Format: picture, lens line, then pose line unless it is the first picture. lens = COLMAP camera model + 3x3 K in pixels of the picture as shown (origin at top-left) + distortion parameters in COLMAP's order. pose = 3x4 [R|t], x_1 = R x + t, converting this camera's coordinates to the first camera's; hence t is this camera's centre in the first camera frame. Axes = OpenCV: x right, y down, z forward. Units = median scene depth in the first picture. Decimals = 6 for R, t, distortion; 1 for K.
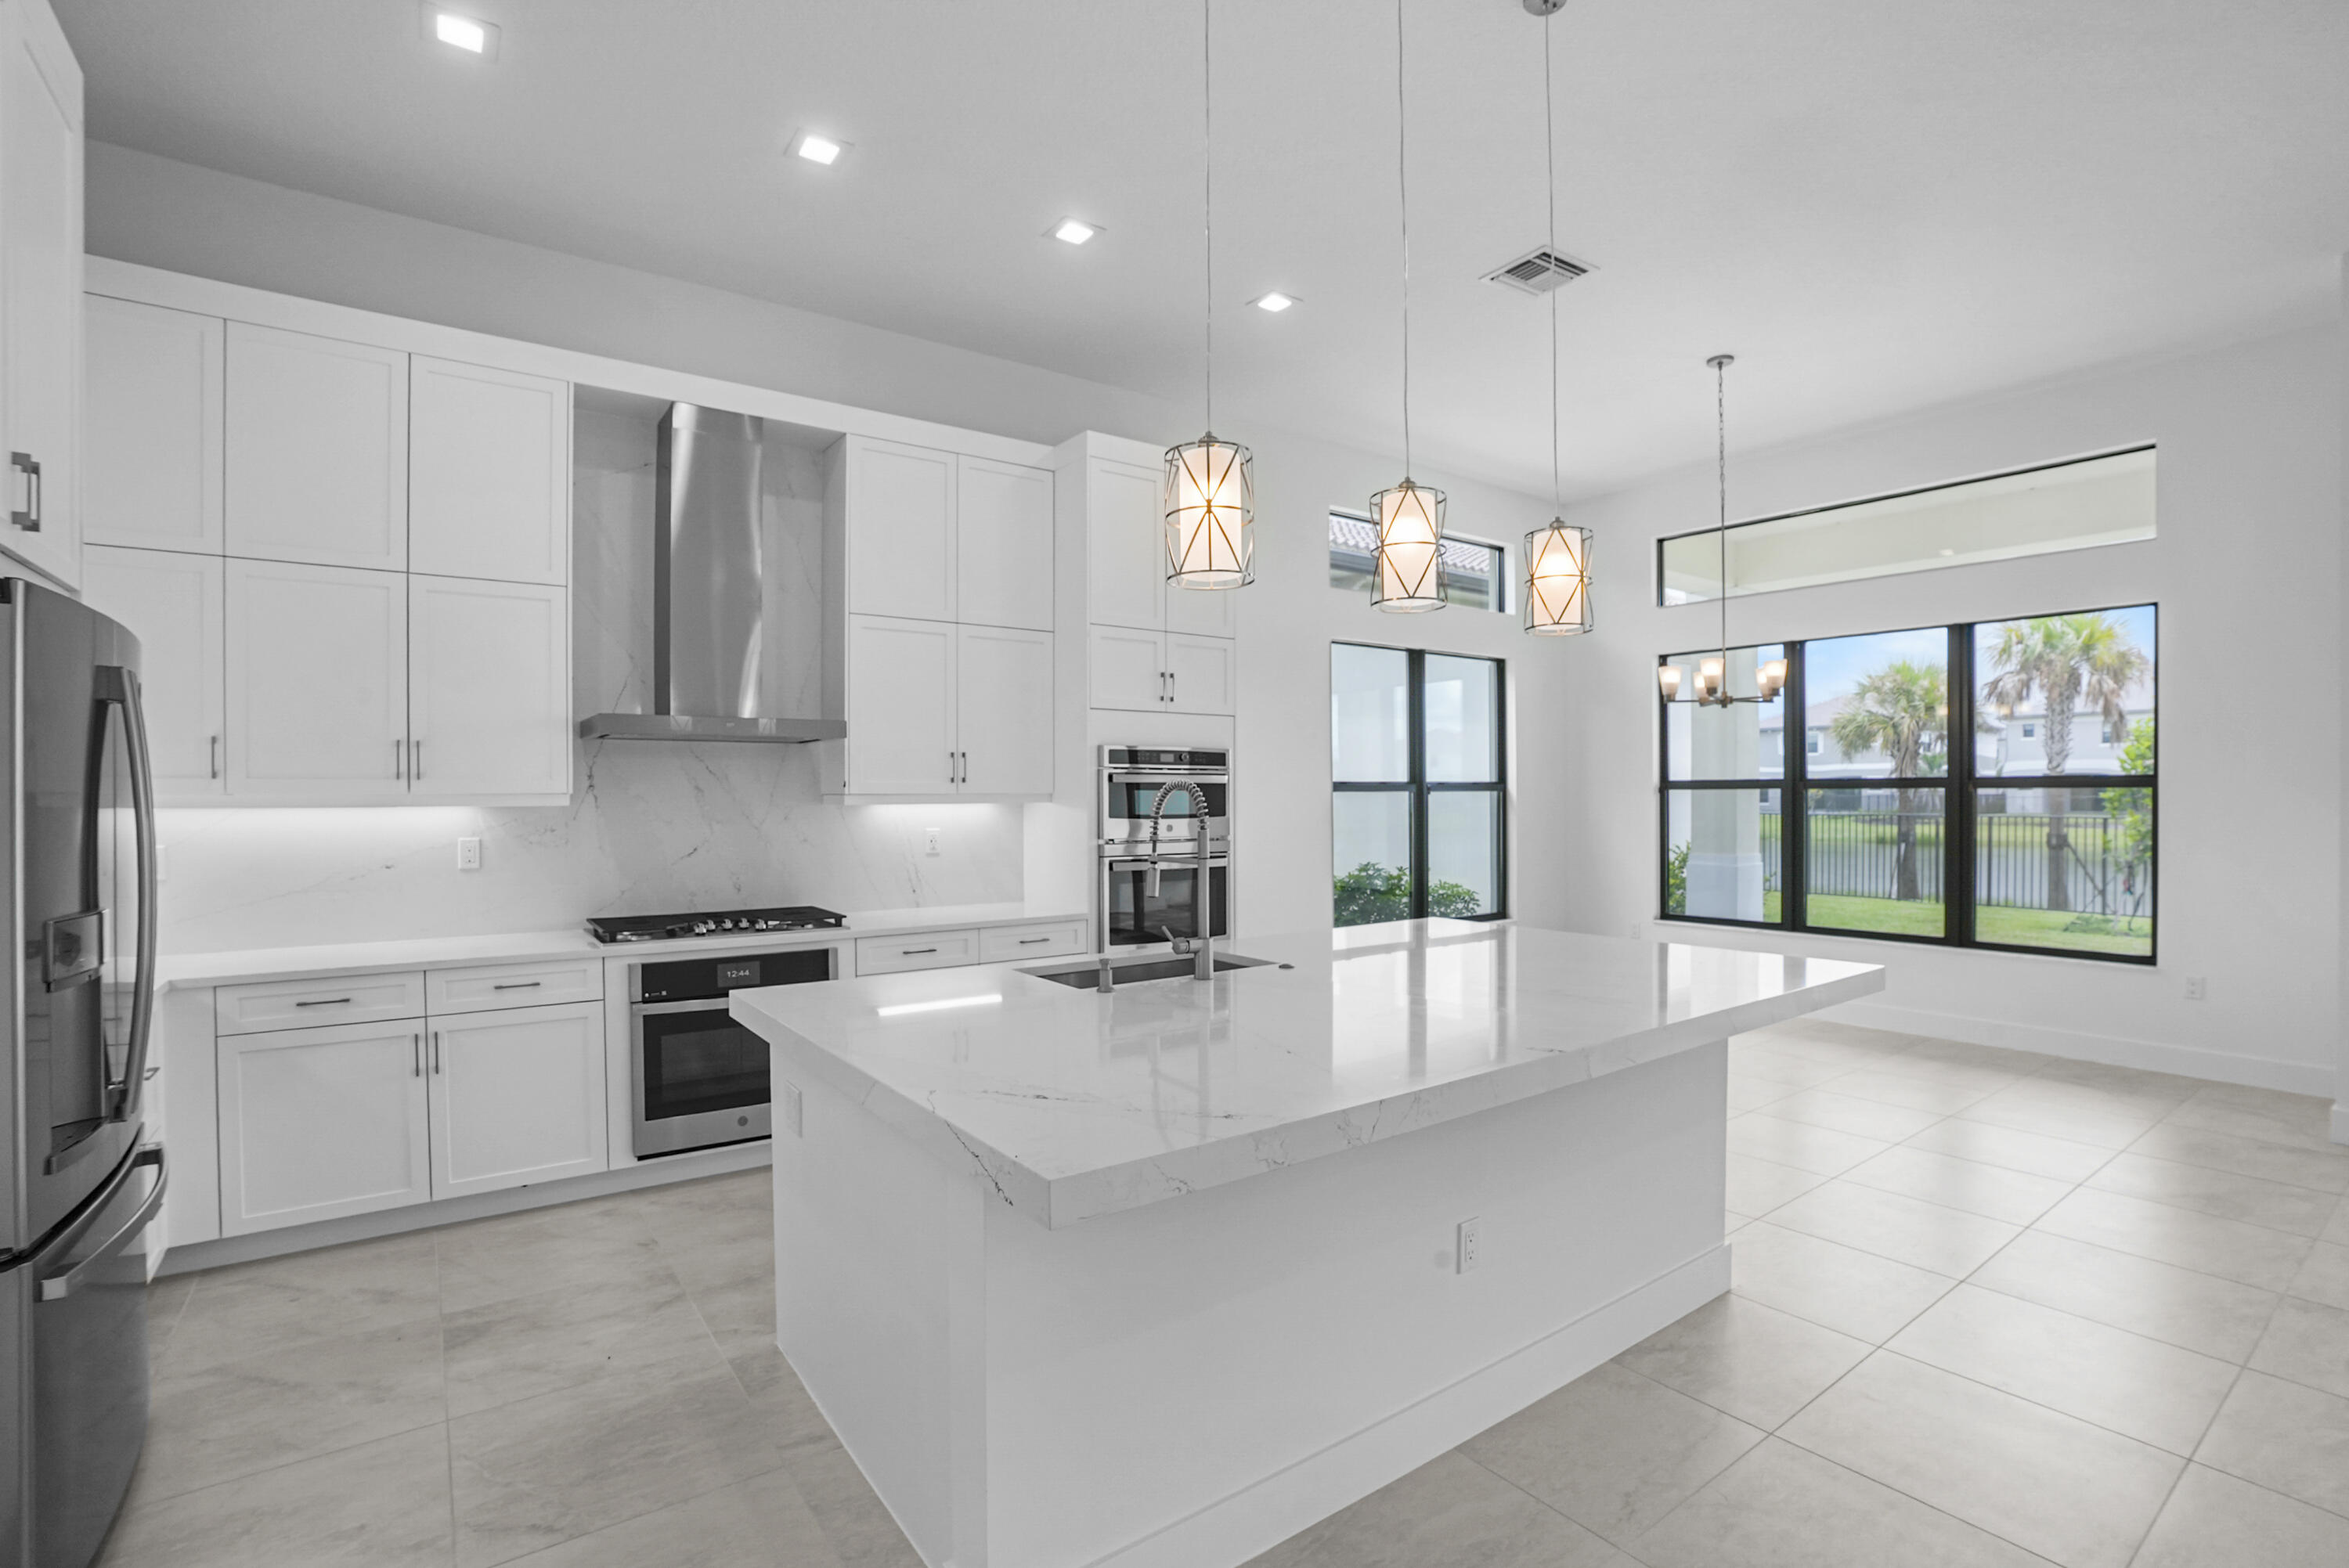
lens RADIAL K [[1089.5, 0, 1184.8], [0, 1089.5, 781.9], [0, 0, 1]] dist [-0.055376, 0.014494]
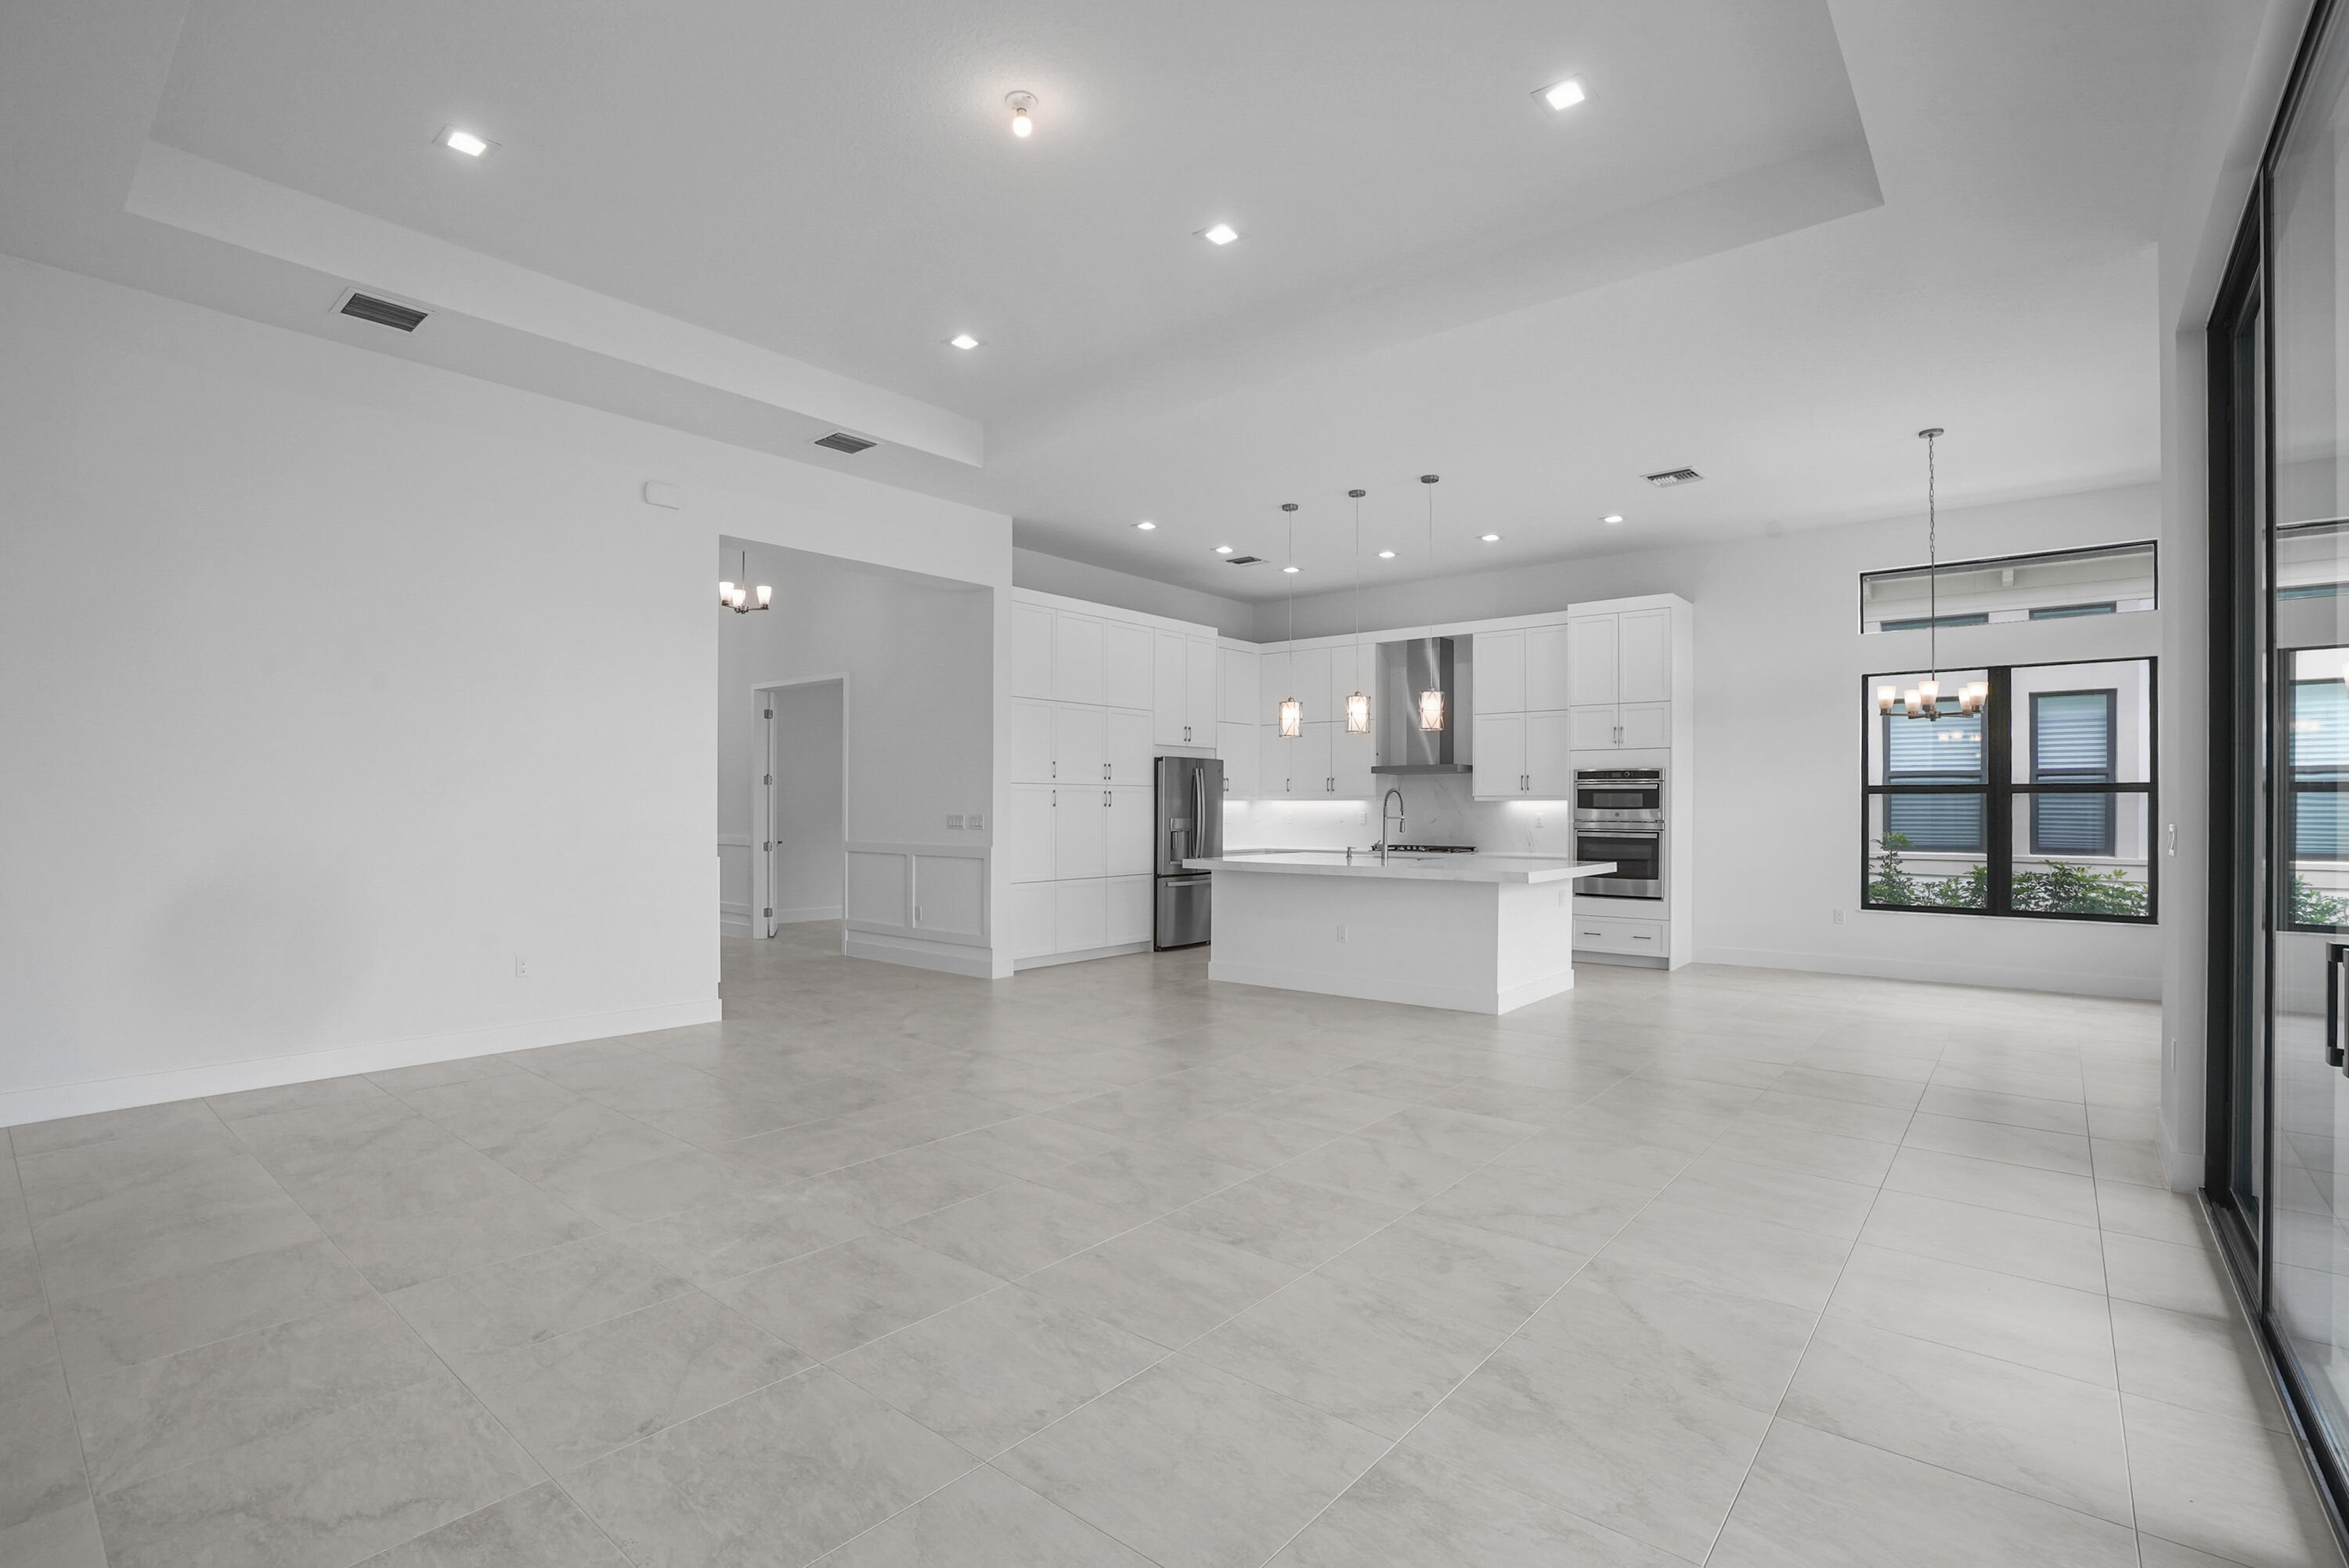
lens RADIAL K [[1089.5, 0, 1178.4], [0, 1089.5, 806.1], [0, 0, 1]] dist [-0.055376, 0.014494]
pose [[0.253905, 0.006594, -0.967207, 1.228184], [0.010666, 0.999897, 0.009617, 0.003147], [0.967170, -0.012758, 0.253808, -0.110968]]
